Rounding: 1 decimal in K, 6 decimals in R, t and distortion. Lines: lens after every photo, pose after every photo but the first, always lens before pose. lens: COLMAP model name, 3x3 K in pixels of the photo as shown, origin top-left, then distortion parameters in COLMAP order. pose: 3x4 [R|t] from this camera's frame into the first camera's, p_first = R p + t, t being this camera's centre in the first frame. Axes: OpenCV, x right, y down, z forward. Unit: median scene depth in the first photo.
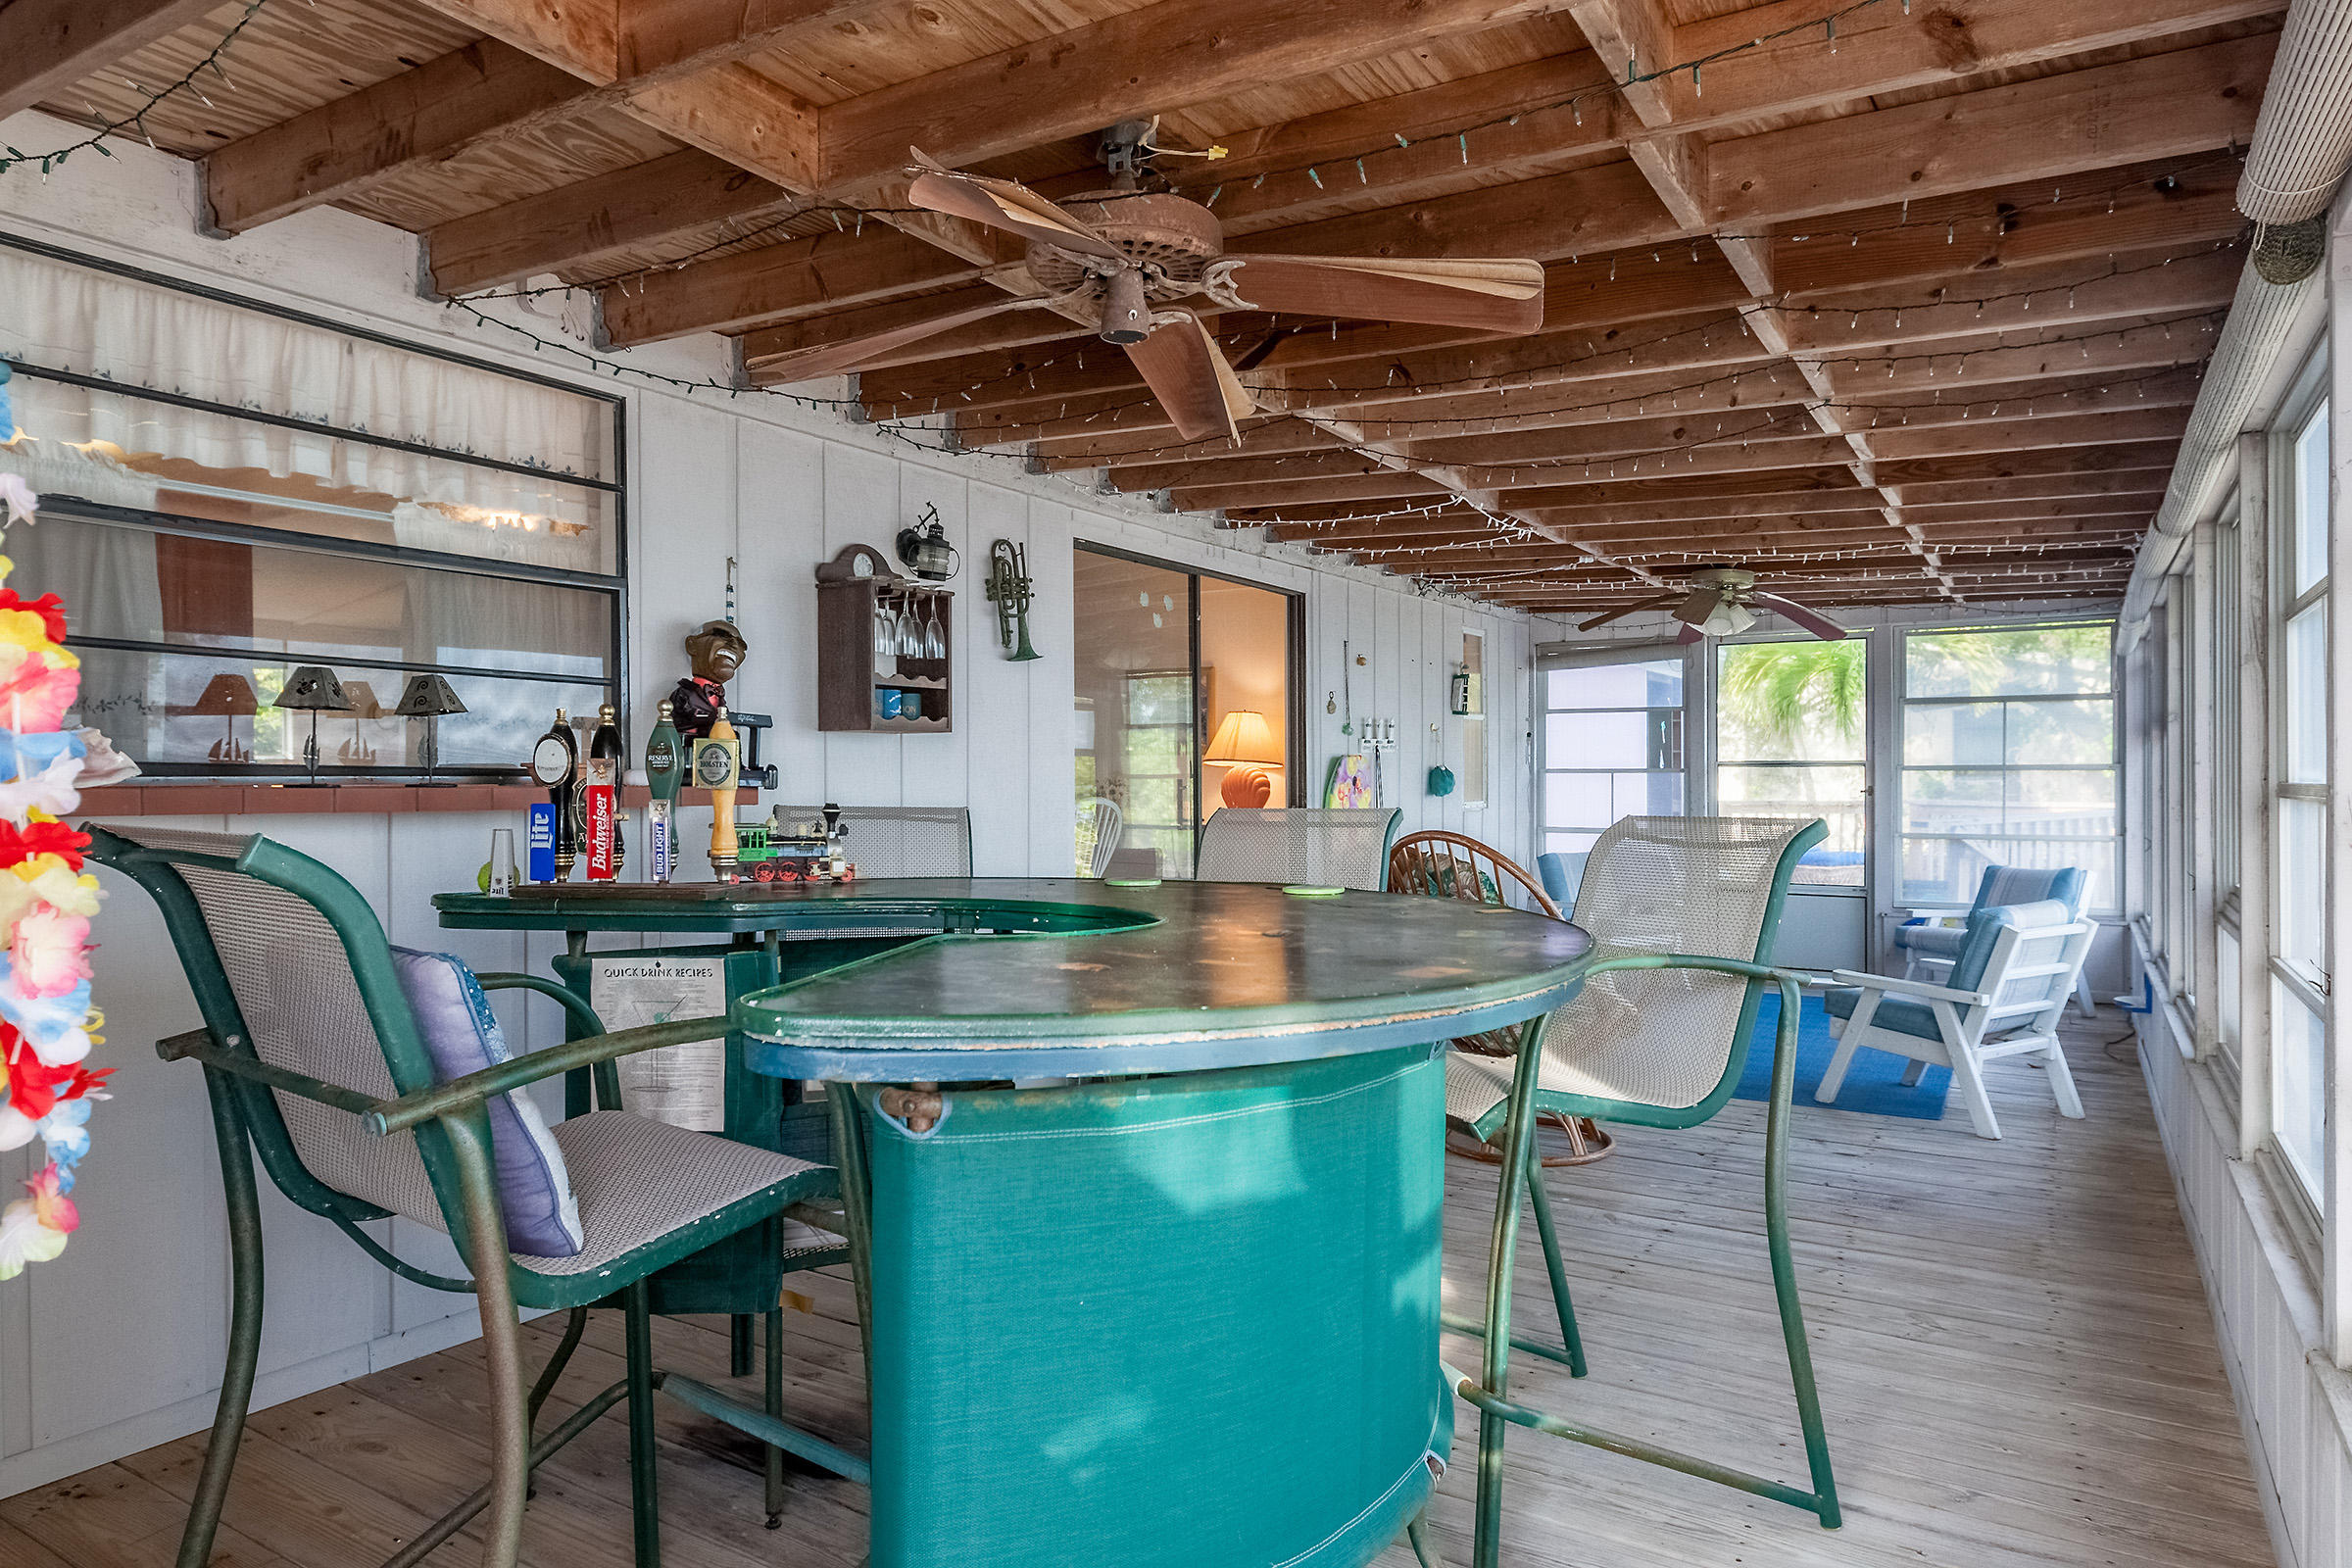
lens RADIAL K [[1425.5, 0, 1179.5], [0, 1425.5, 777.6], [0, 0, 1]] dist [-0.007167, -0.001265]
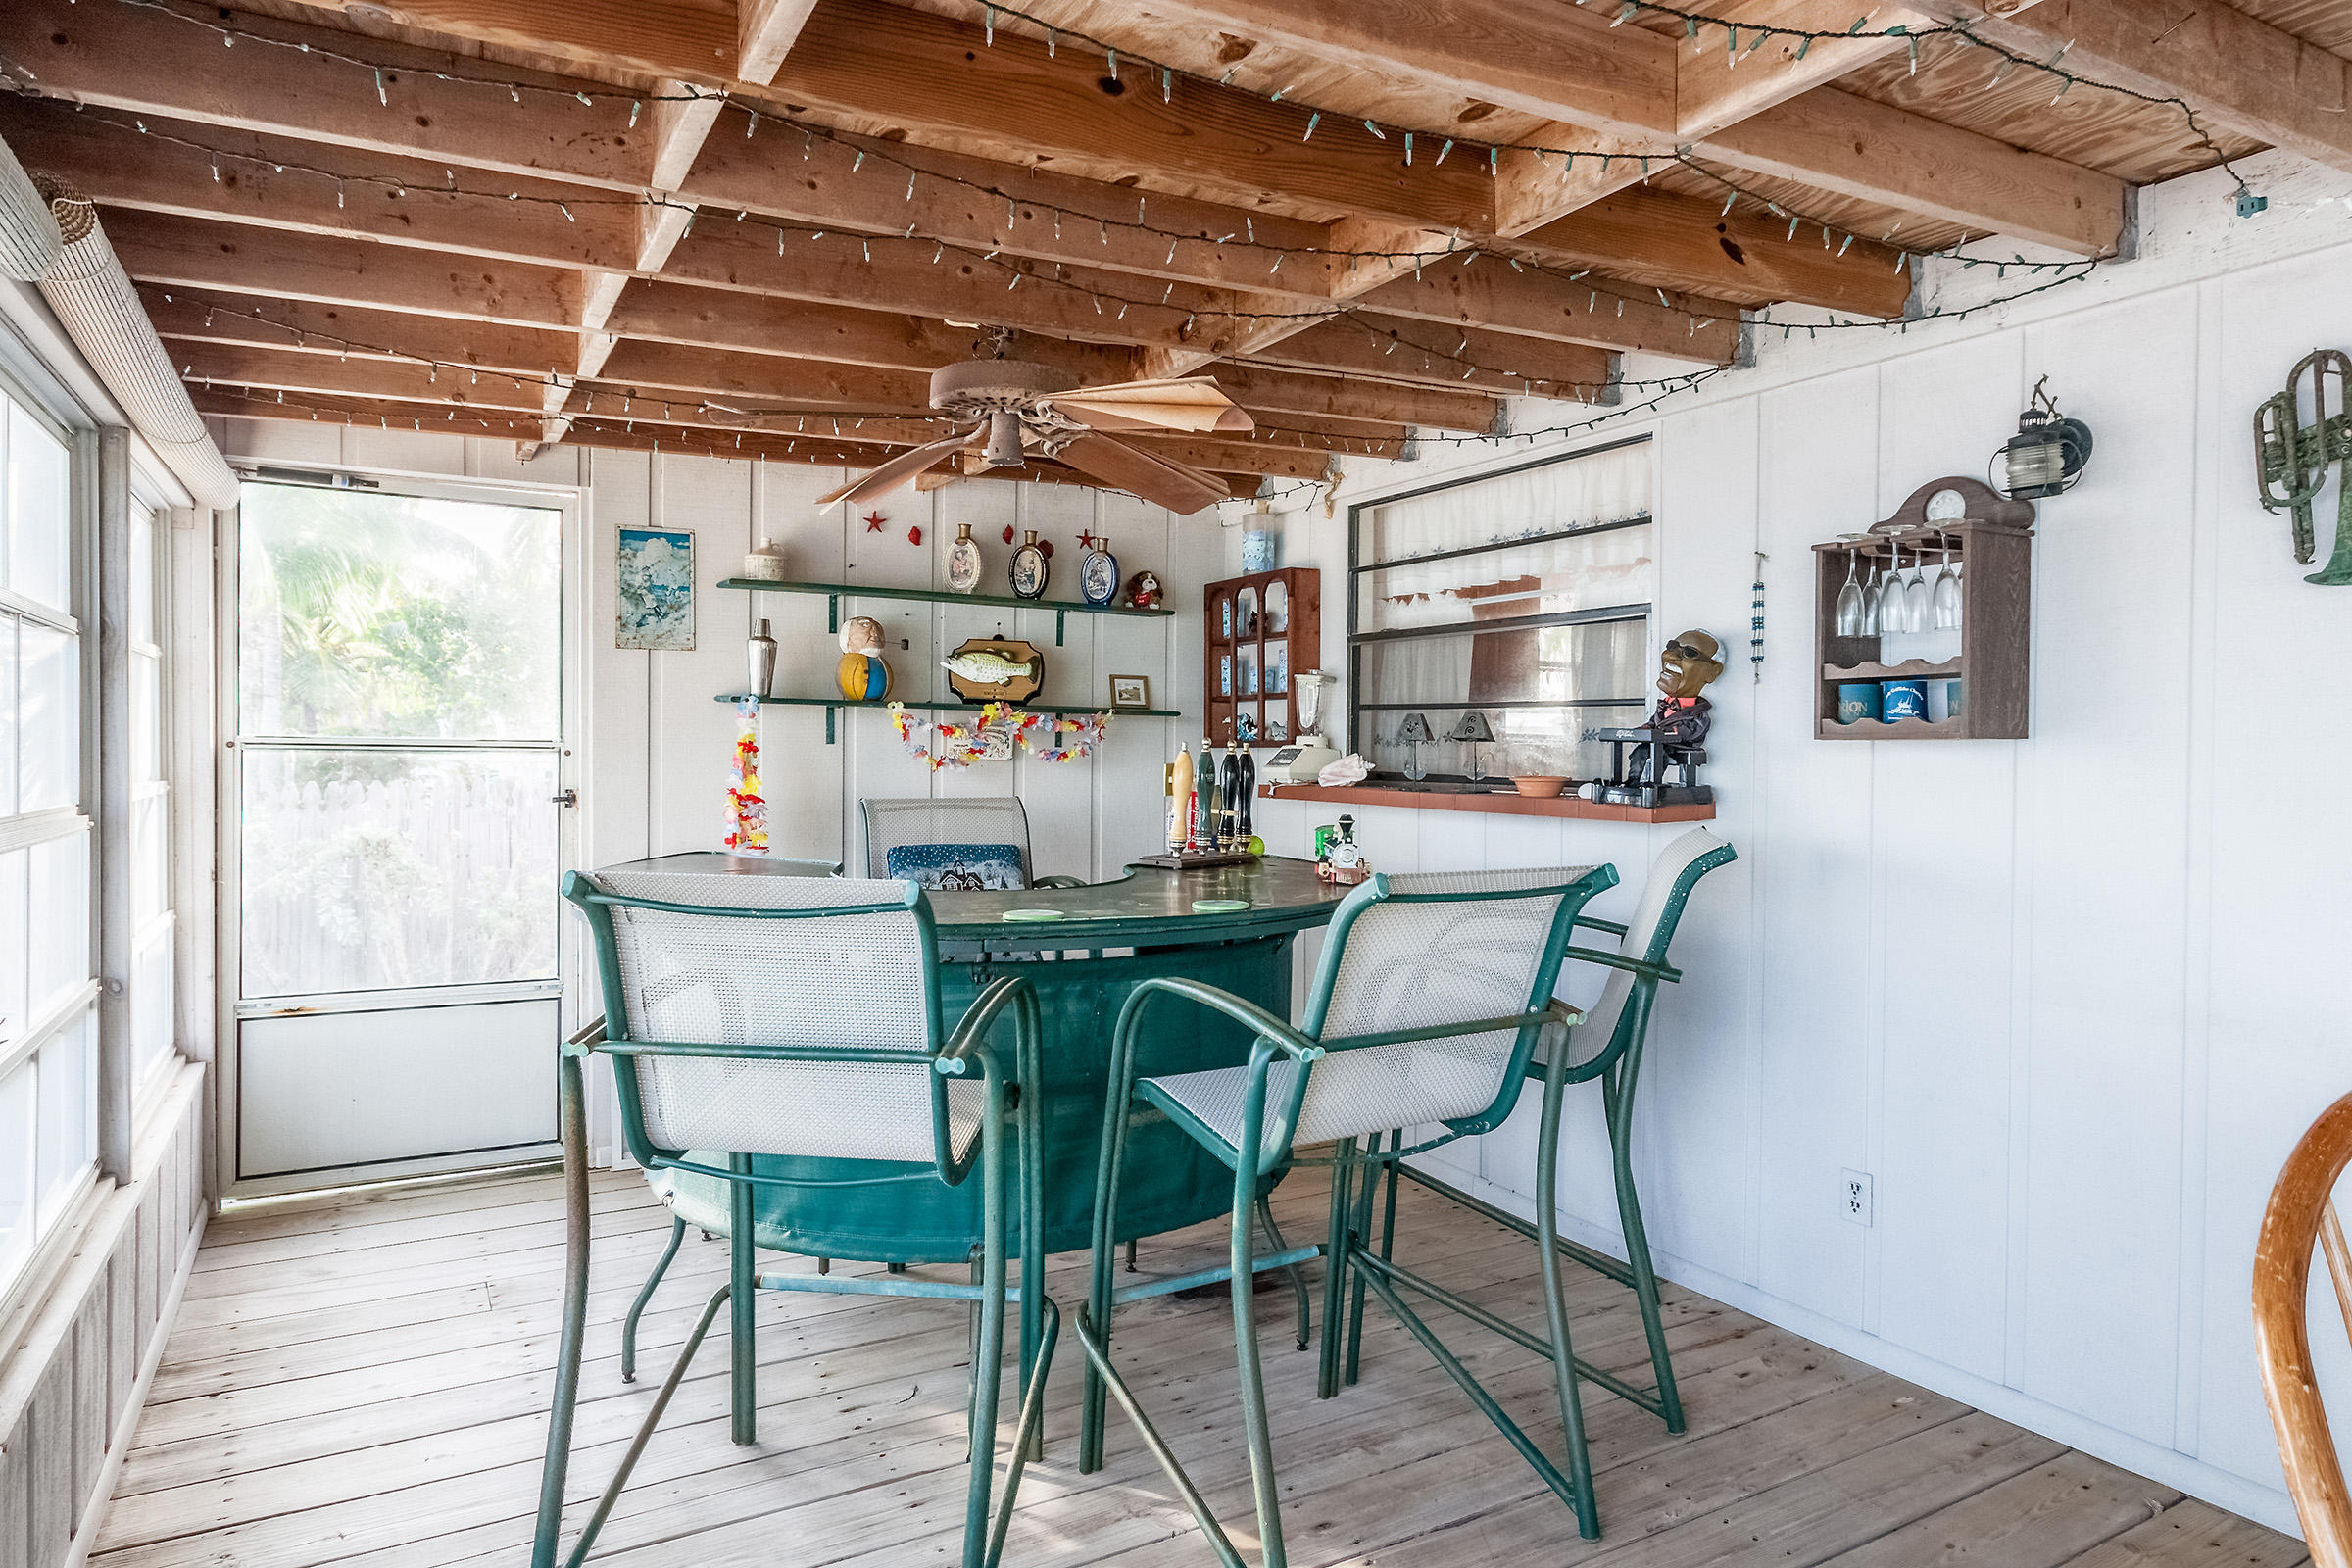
lens RADIAL K [[1425.5, 0, 1173.3], [0, 1425.5, 774.4], [0, 0, 1]] dist [-0.007167, -0.001265]
pose [[-0.492815, 0.010005, -0.870076, 0.695954], [-0.007790, 0.999843, 0.015909, -0.028144], [0.870099, 0.014618, -0.492660, 1.208928]]
